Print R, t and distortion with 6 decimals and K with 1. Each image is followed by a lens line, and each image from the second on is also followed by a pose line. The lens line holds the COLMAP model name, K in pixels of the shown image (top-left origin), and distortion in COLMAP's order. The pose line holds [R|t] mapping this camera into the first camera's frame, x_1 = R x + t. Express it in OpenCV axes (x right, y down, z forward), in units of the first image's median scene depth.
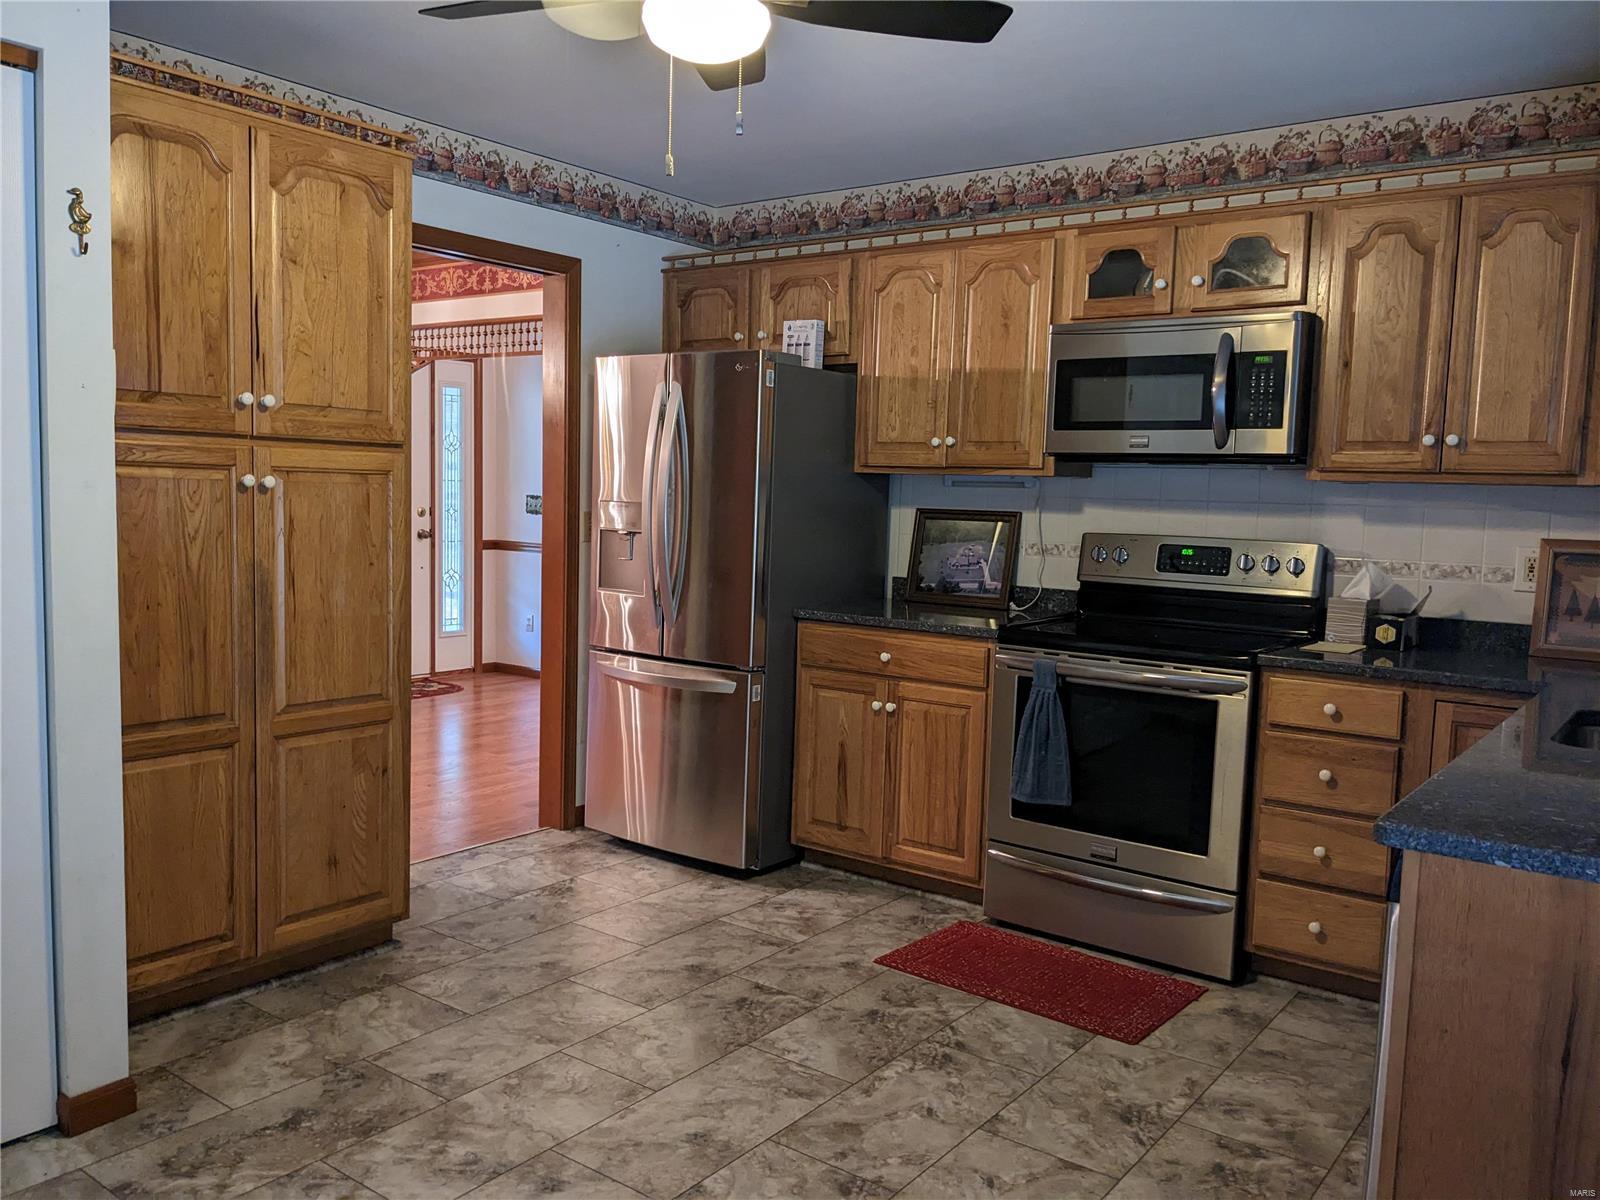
lens RADIAL K [[1266.1, 0, 791.1], [0, 1266.1, 606.6], [0, 0, 1]] dist [0.048944, -0.083977]
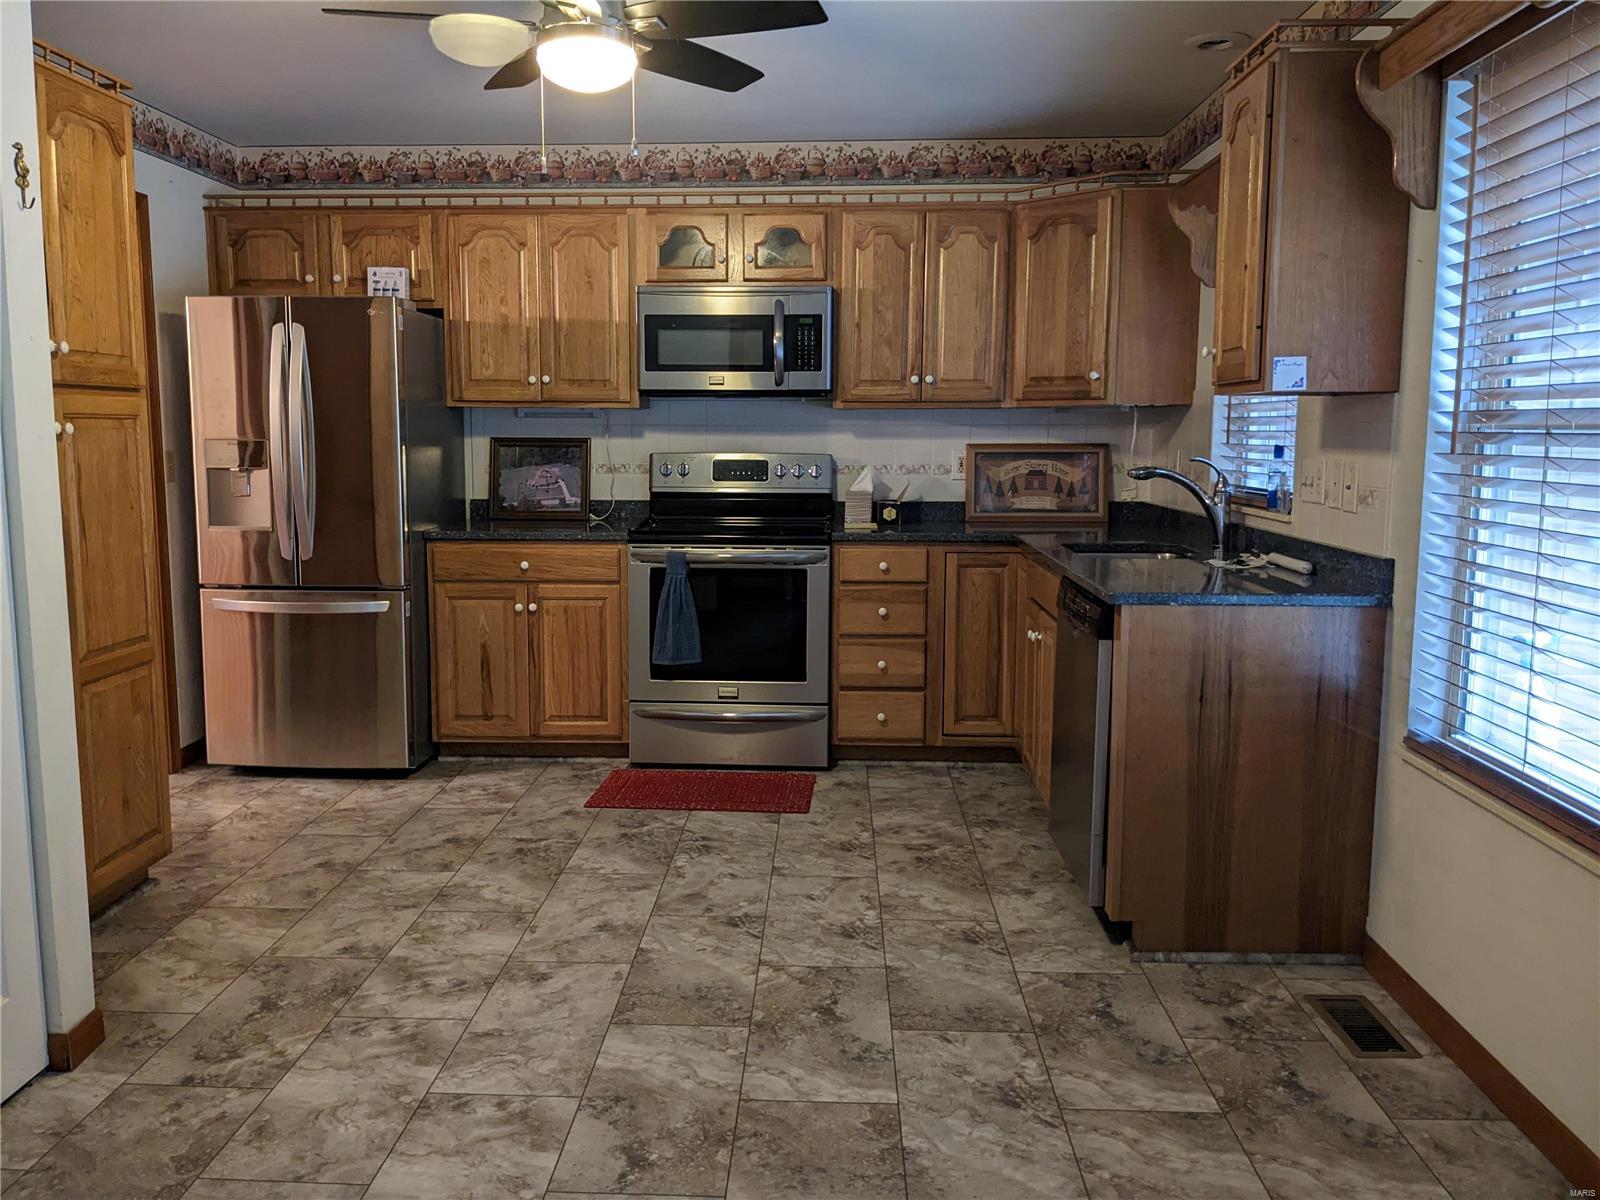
lens RADIAL K [[1266.1, 0, 768.5], [0, 1266.1, 585.9], [0, 0, 1]] dist [0.048944, -0.083977]
pose [[0.828339, -0.097023, 0.551762, -0.468666], [0.074762, 0.995224, 0.062766, 0.002551], [-0.555216, -0.010741, 0.831637, -0.125226]]
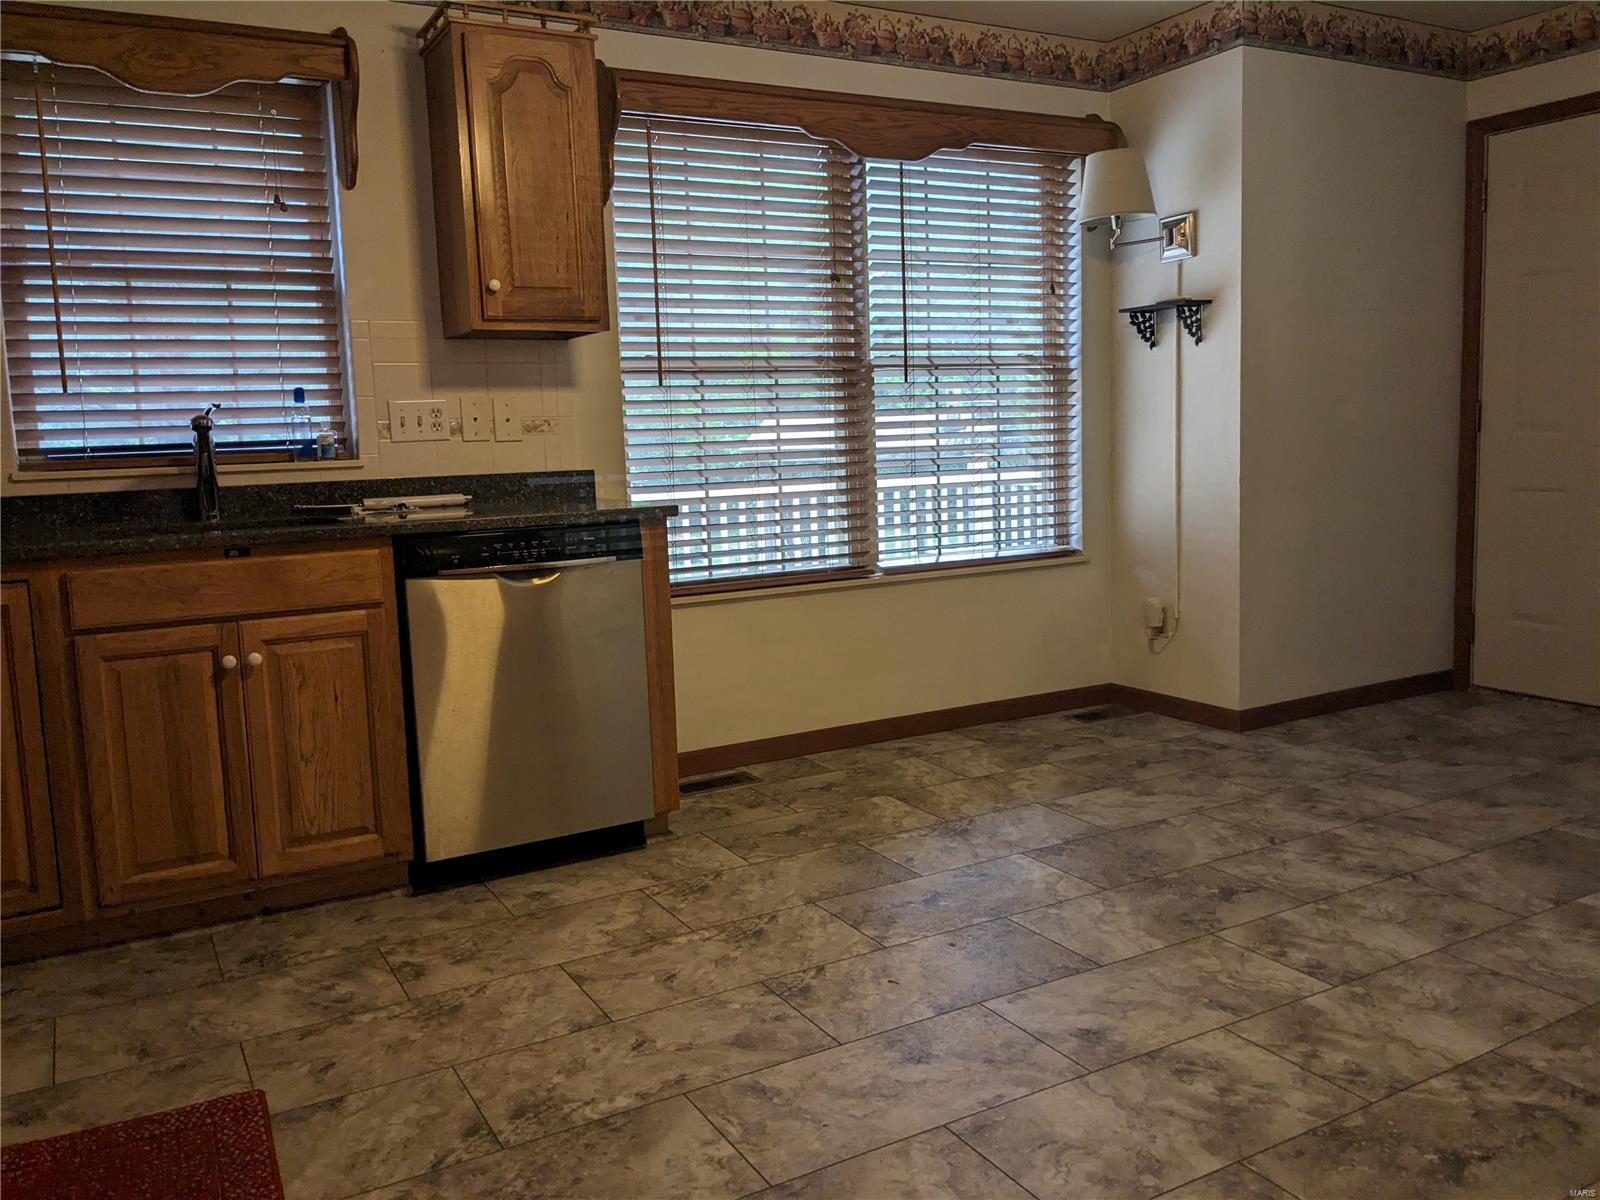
lens RADIAL K [[1266.1, 0, 783.2], [0, 1266.1, 567.5], [0, 0, 1]] dist [0.048944, -0.083977]
pose [[-0.913631, -0.041314, 0.404441, -0.247947], [0.046560, 0.977644, 0.205047, -0.067396], [-0.403870, 0.206168, -0.891282, 1.326738]]
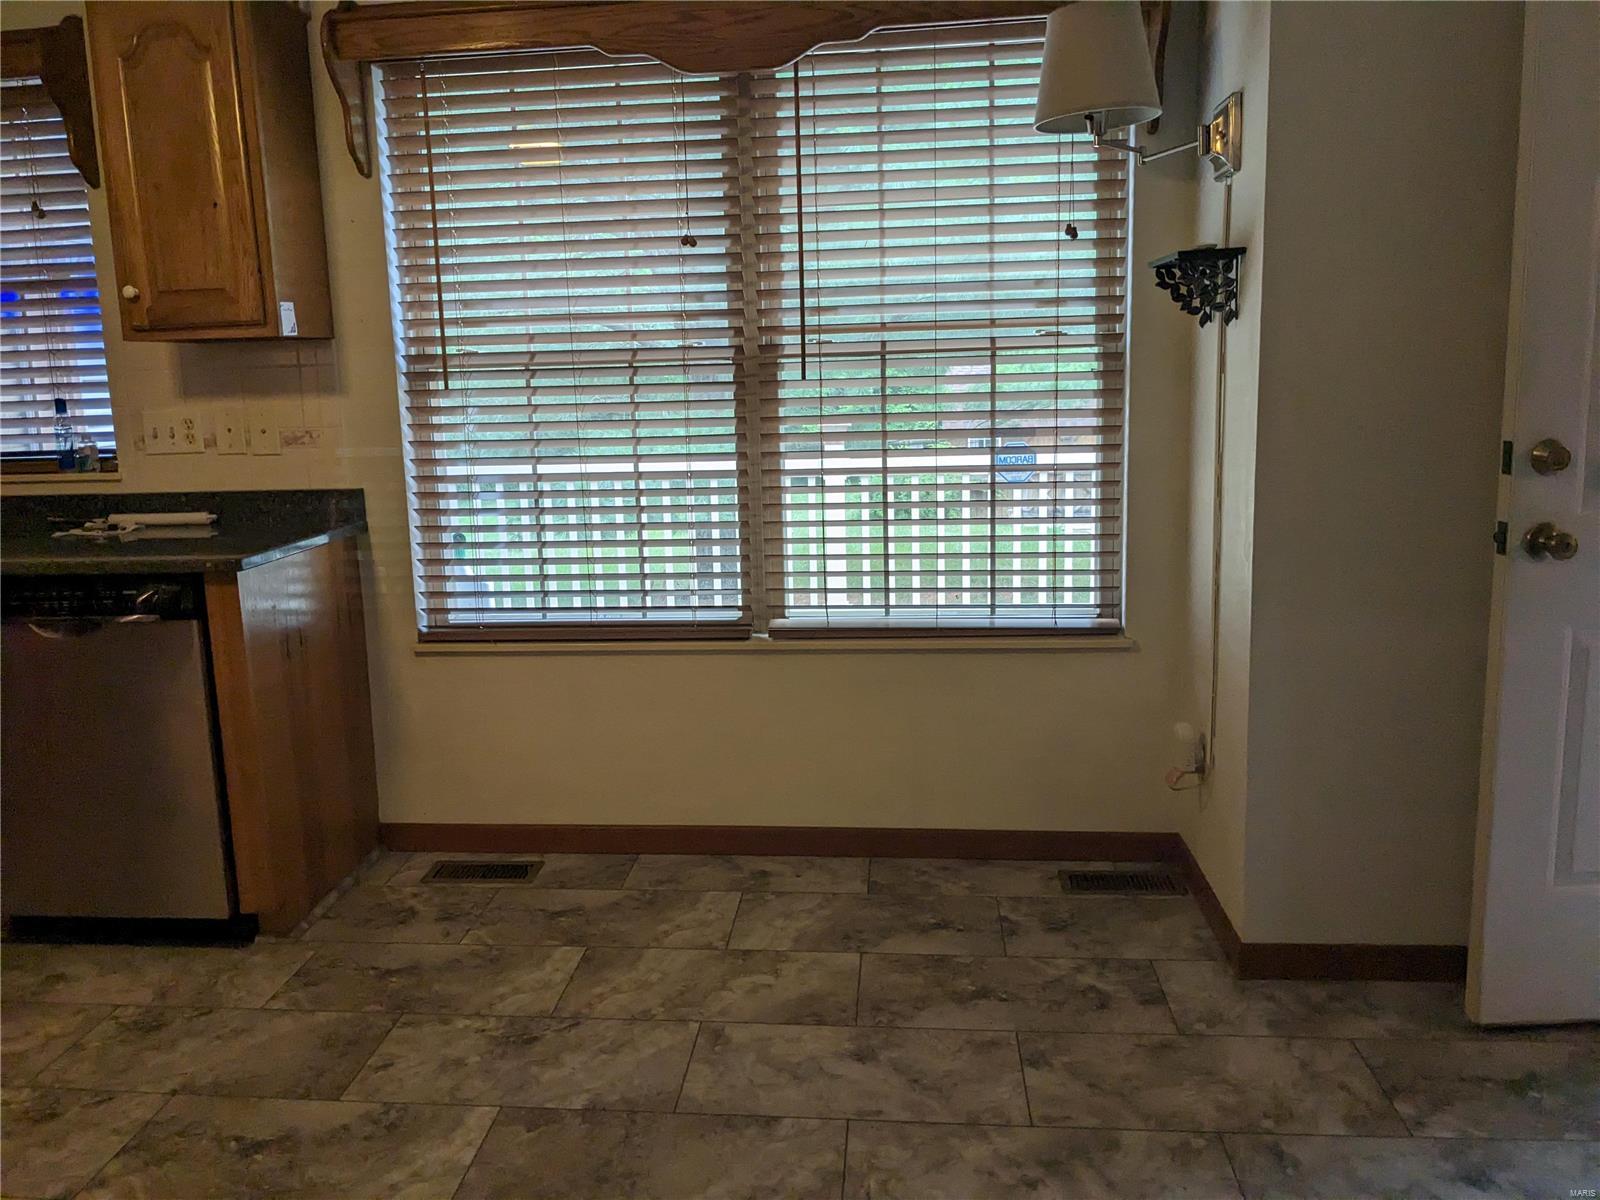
lens RADIAL K [[1266.1, 0, 760.5], [0, 1266.1, 572.7], [0, 0, 1]] dist [0.048944, -0.083977]
pose [[-0.512347, -0.152024, 0.845215, -0.625522], [0.096946, 0.967677, 0.232817, -0.064322], [-0.853289, 0.201224, -0.481048, 0.589460]]
